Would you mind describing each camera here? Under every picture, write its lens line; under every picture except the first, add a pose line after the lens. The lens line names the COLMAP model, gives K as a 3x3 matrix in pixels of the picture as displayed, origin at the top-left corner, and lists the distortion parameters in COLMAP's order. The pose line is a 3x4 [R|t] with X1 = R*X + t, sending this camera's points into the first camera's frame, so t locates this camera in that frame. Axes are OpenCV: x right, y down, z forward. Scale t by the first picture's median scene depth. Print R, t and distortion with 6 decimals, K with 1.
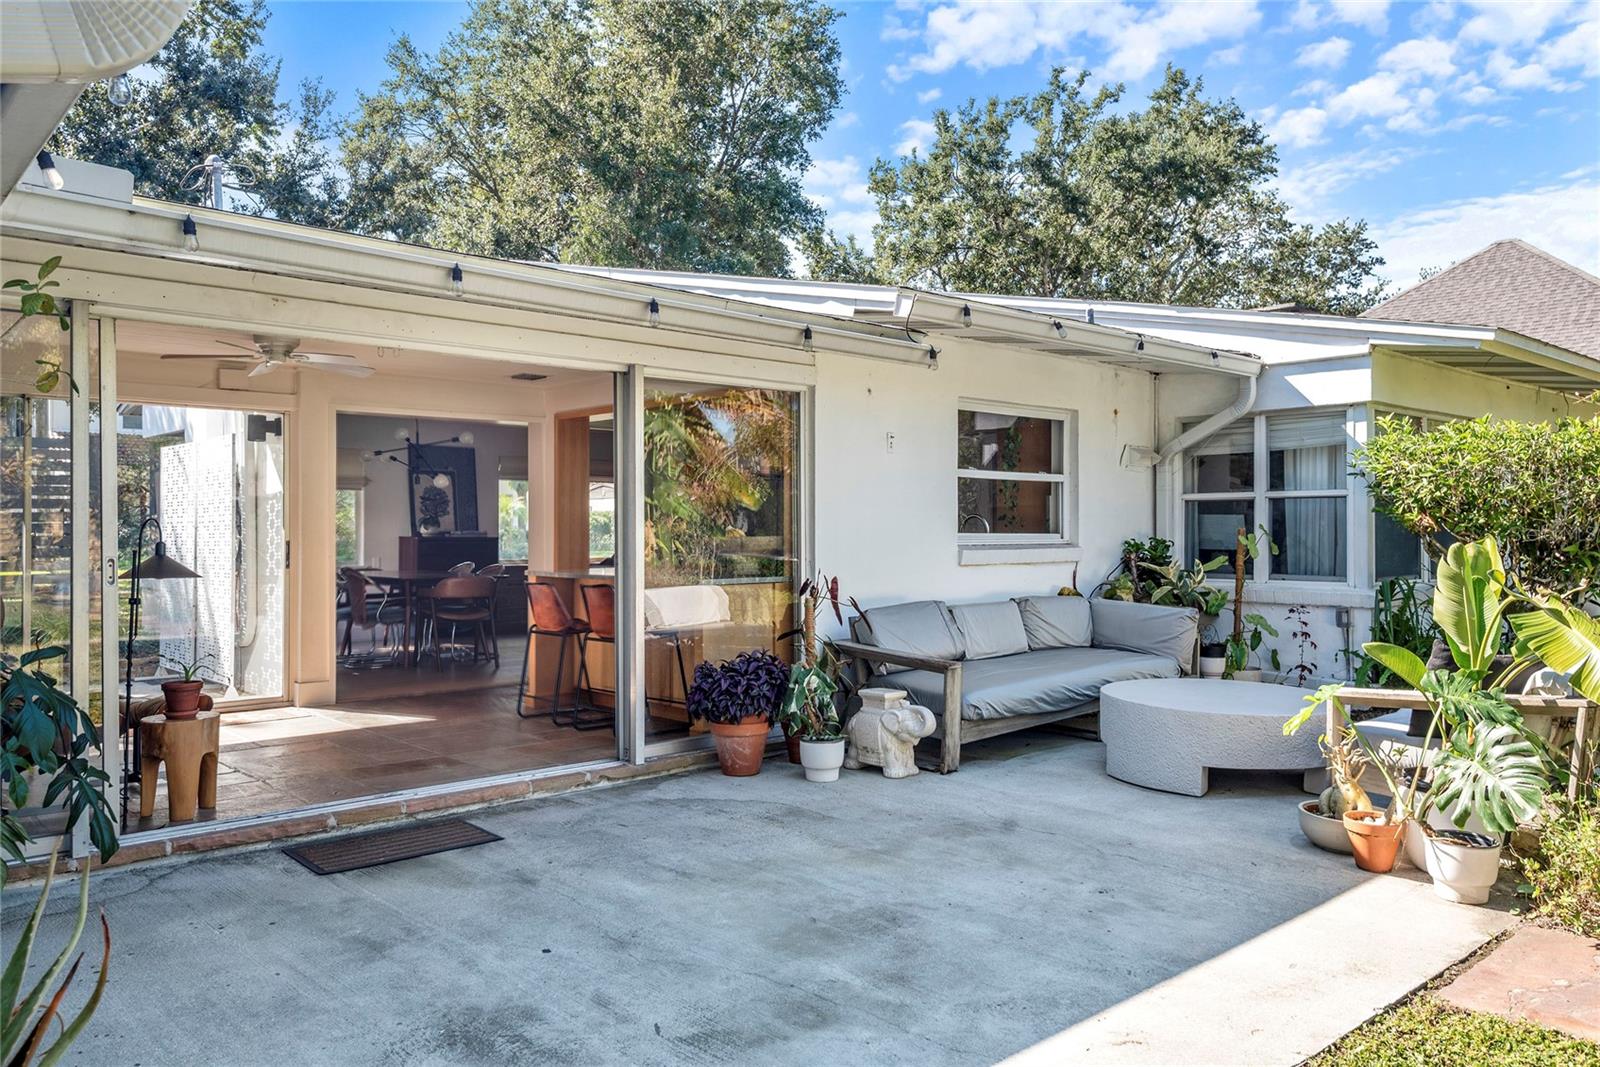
lens RADIAL K [[1138.7, 0, 799.9], [0, 1138.7, 525.8], [0, 0, 1]] dist [0.018342, -0.002774]
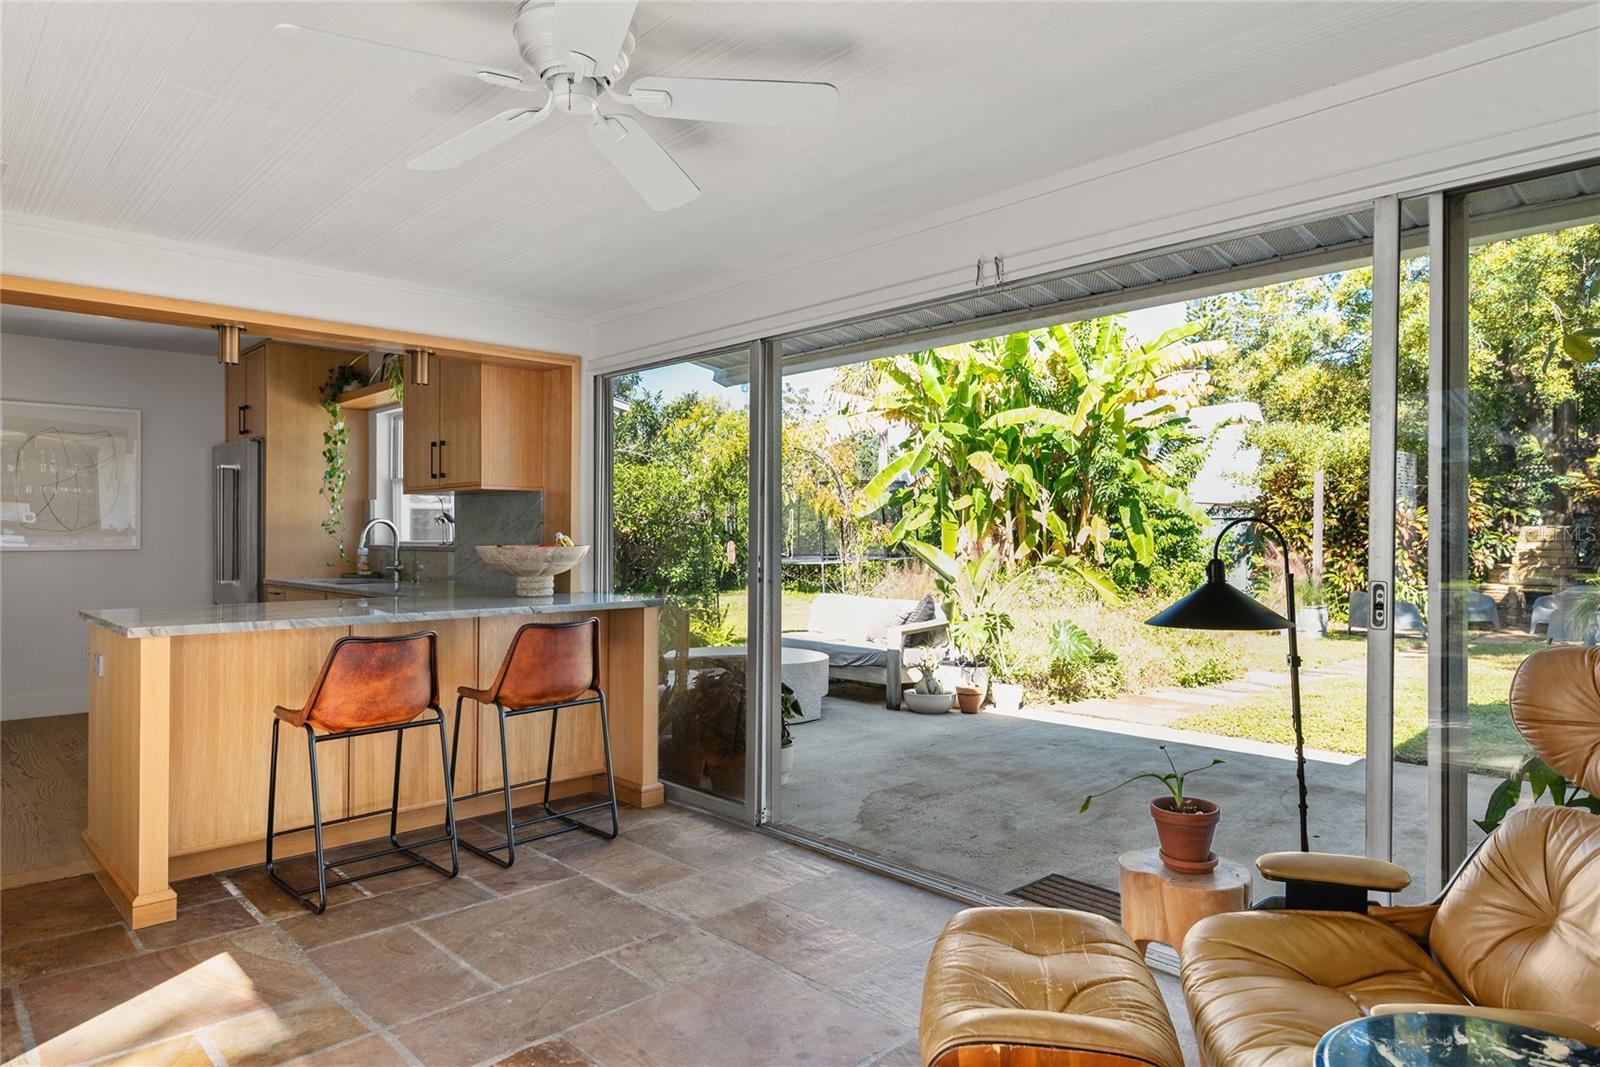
lens RADIAL K [[977.8, 0, 804.5], [0, 977.8, 529.9], [0, 0, 1]] dist [0.031658, -0.024169]
pose [[-0.029601, 0.005812, 0.999545, -0.604399], [-0.003453, 0.999977, -0.005917, 0.001508], [-0.999556, -0.003626, -0.029580, 0.709428]]
